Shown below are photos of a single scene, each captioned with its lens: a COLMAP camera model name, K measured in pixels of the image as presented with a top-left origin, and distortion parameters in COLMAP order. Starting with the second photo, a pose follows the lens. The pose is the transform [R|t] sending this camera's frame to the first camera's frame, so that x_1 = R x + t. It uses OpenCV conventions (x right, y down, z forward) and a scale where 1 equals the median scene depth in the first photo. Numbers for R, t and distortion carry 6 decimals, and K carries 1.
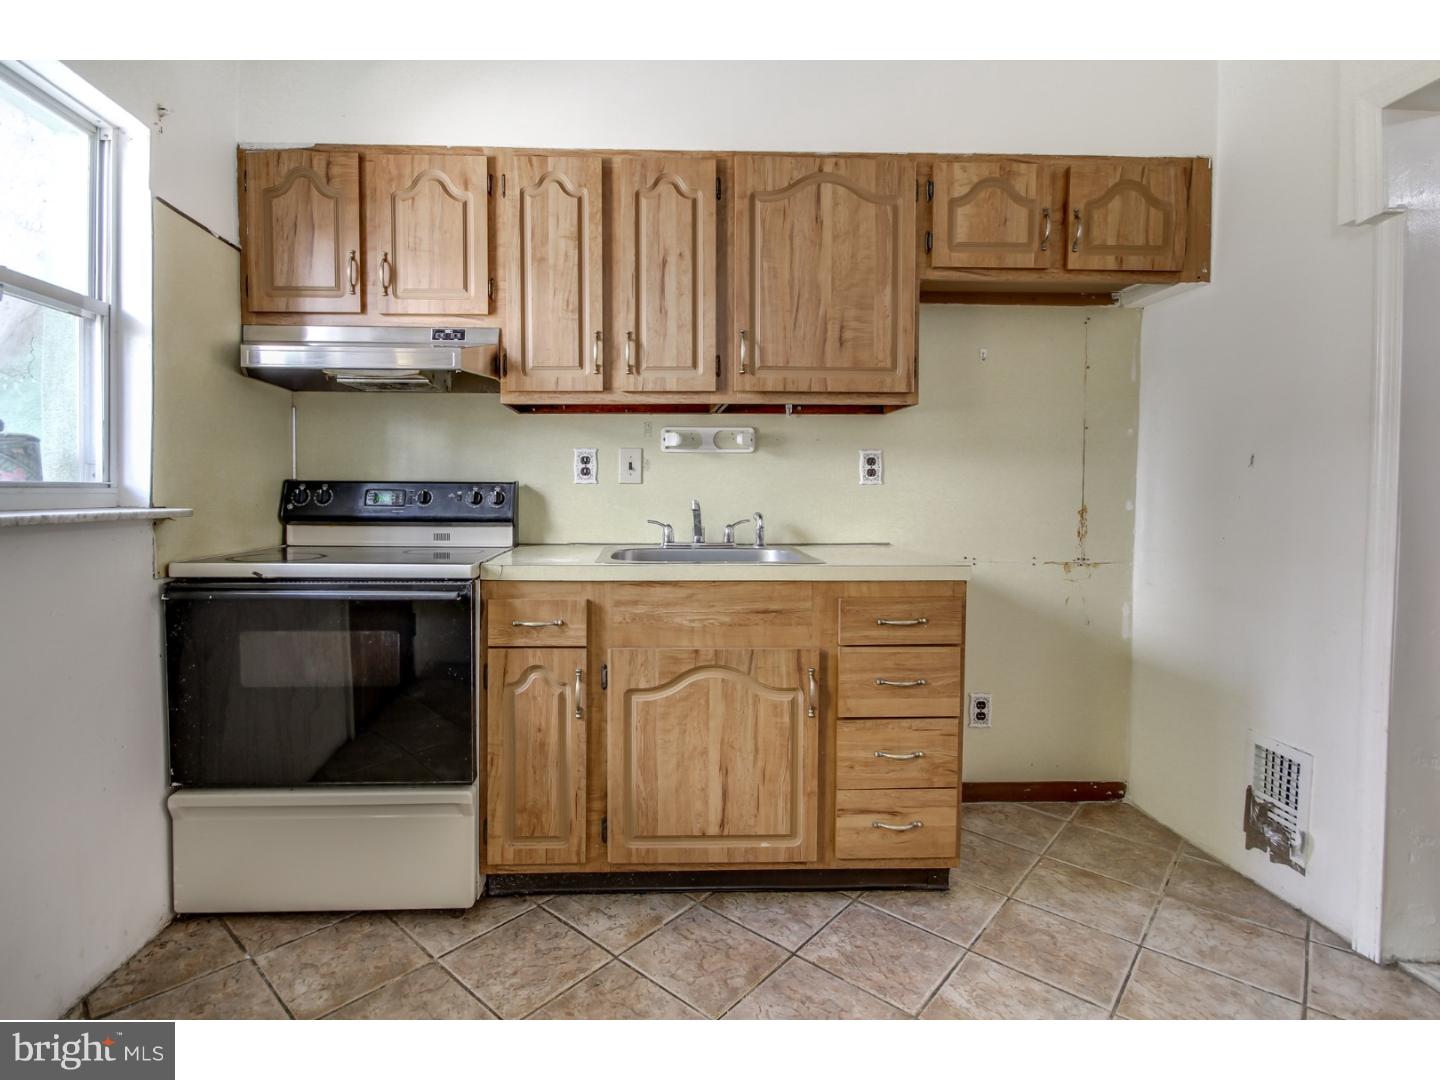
lens RADIAL K [[704.1, 0, 680.8], [0, 704.1, 513.0], [0, 0, 1]] dist [-0.001472, 0.000002]
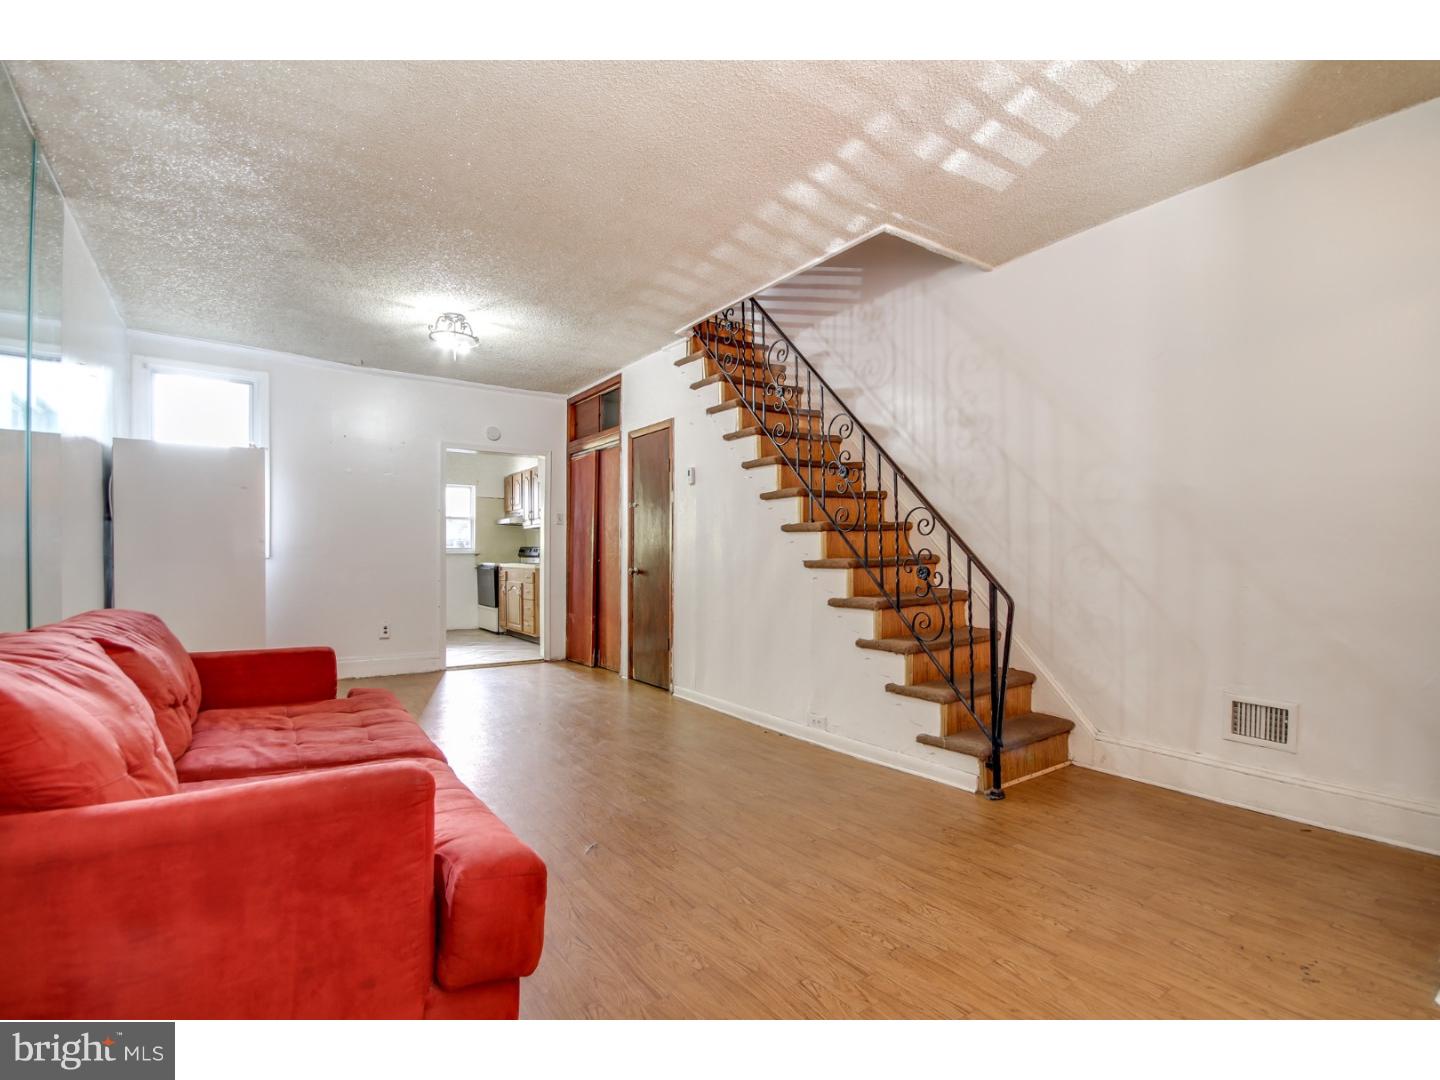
lens RADIAL K [[674.9, 0, 722.3], [0, 674.9, 552.6], [0, 0, 1]] dist [0.002623, -0.006289]
pose [[0.556565, -0.004888, -0.830789, 3.987652], [-0.025439, 0.999414, -0.022922, 0.057049], [0.830414, 0.033892, 0.556115, -0.307089]]
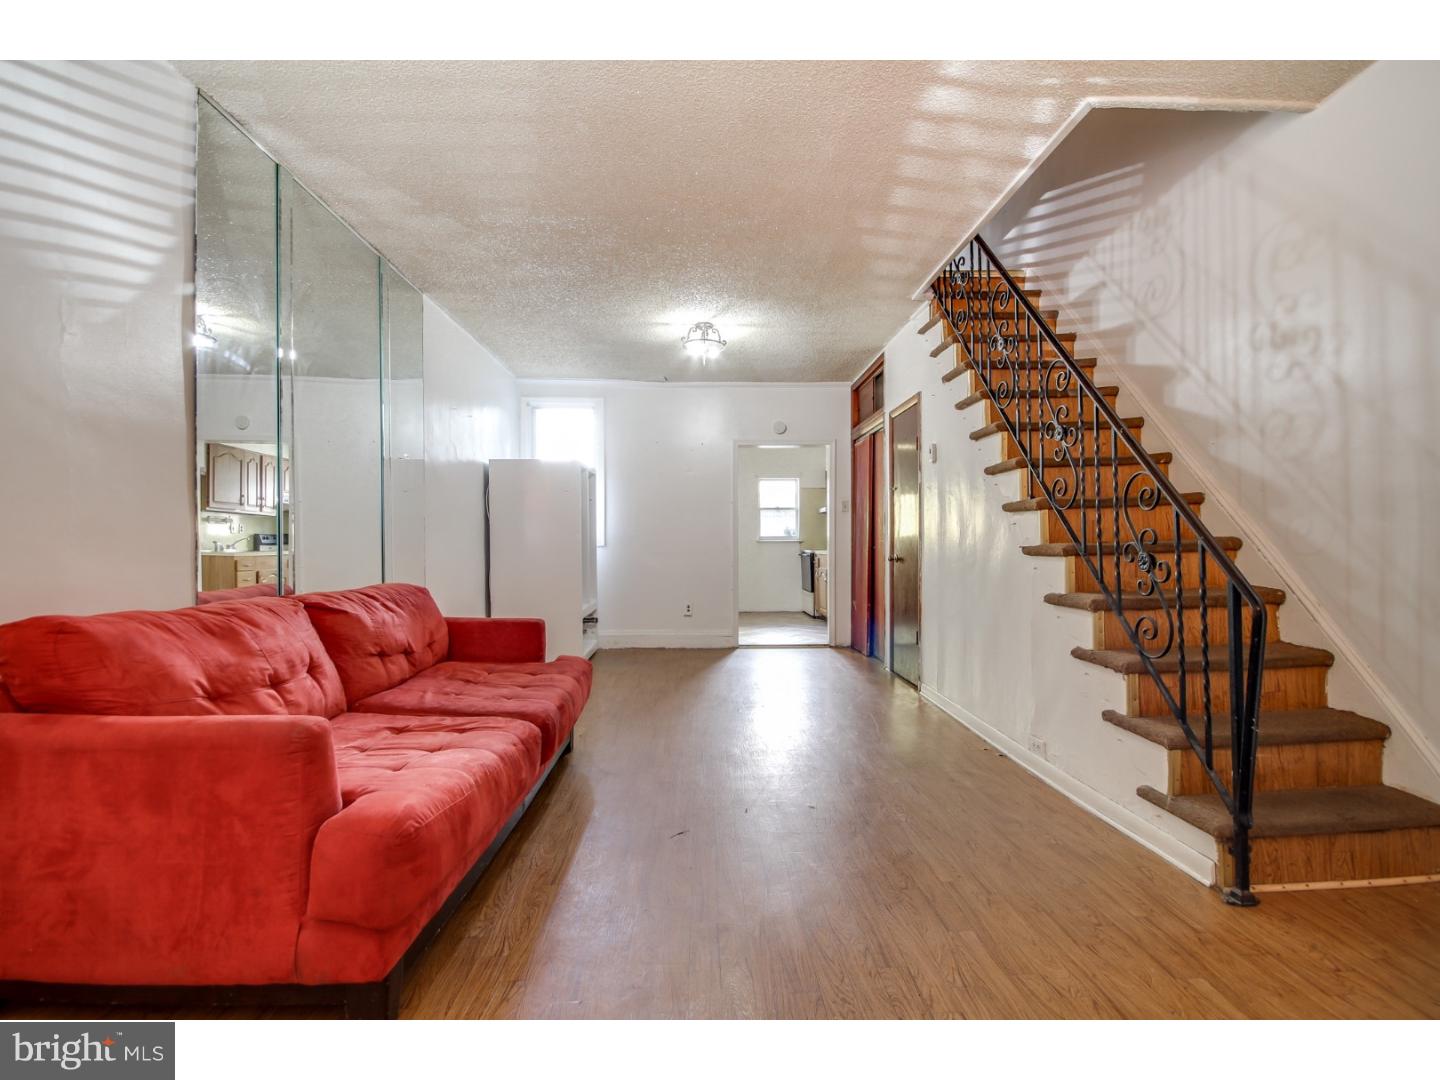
lens RADIAL K [[659.3, 0, 724.2], [0, 659.3, 542.9], [0, 0, 1]] dist [0.003391, -0.005350]
pose [[0.015118, -0.003879, -0.999878, 4.035172], [-0.024069, 0.999701, -0.004242, 0.045323], [0.999596, 0.024130, 0.015021, 0.218268]]
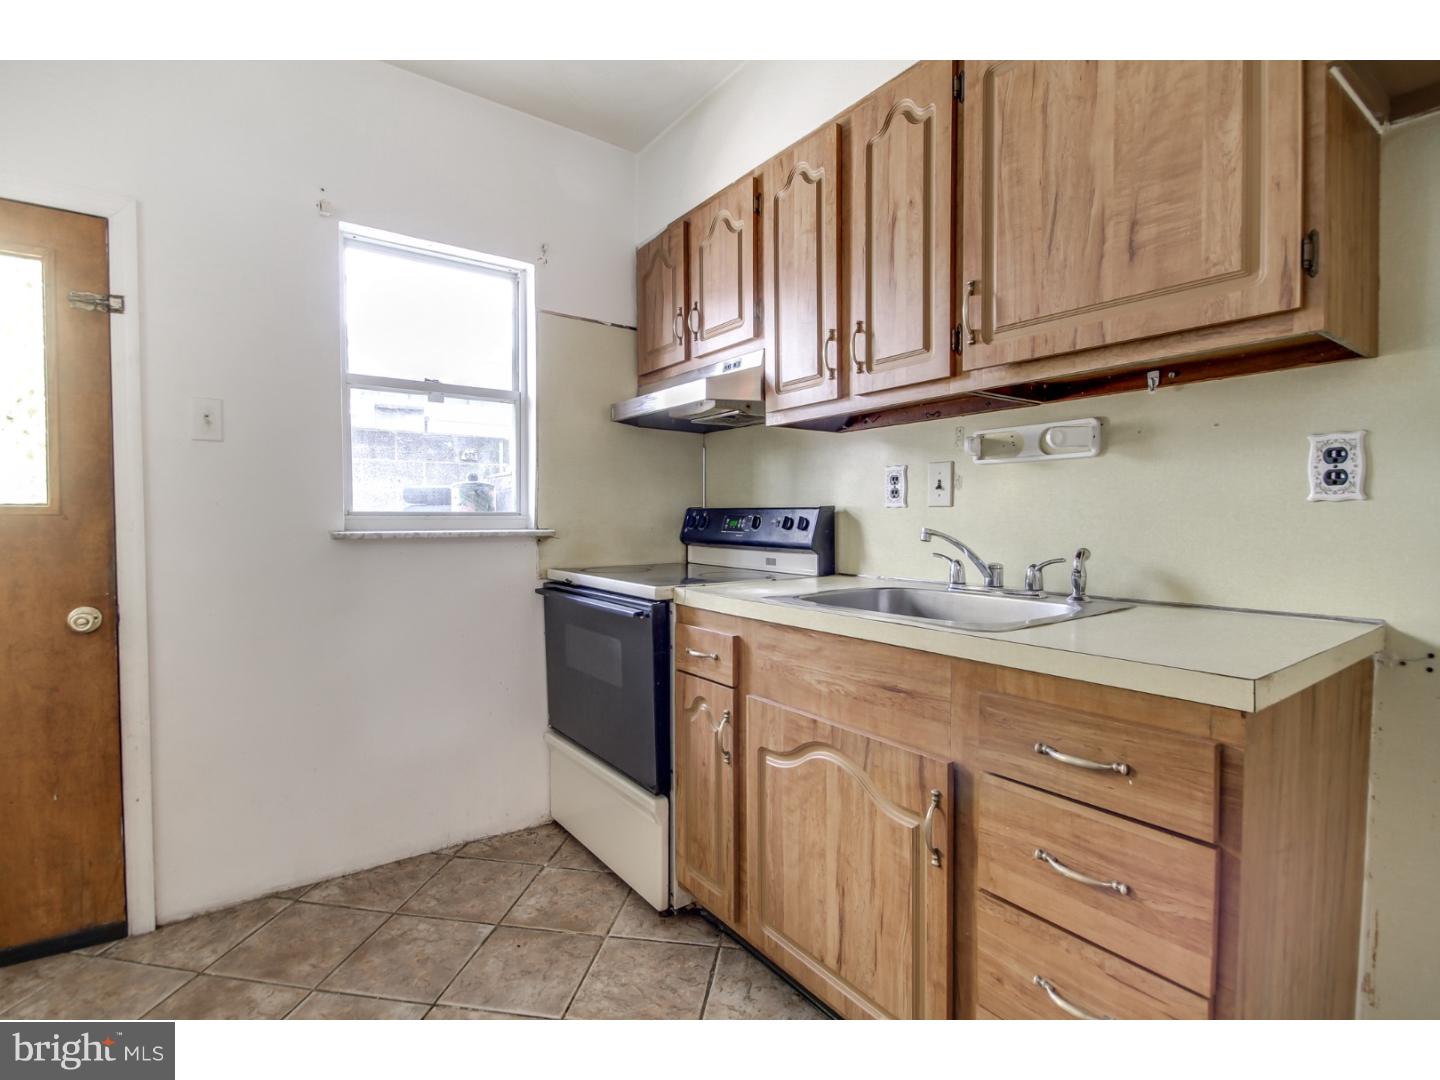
lens RADIAL K [[696.0, 0, 724.9], [0, 696.0, 545.6], [0, 0, 1]] dist [0.011874, -0.011723]
pose [[0.561835, 0.030066, -0.826703, 0.522700], [-0.023307, 0.999518, 0.020512, -0.010120], [0.826921, 0.007744, 0.562264, 0.421819]]
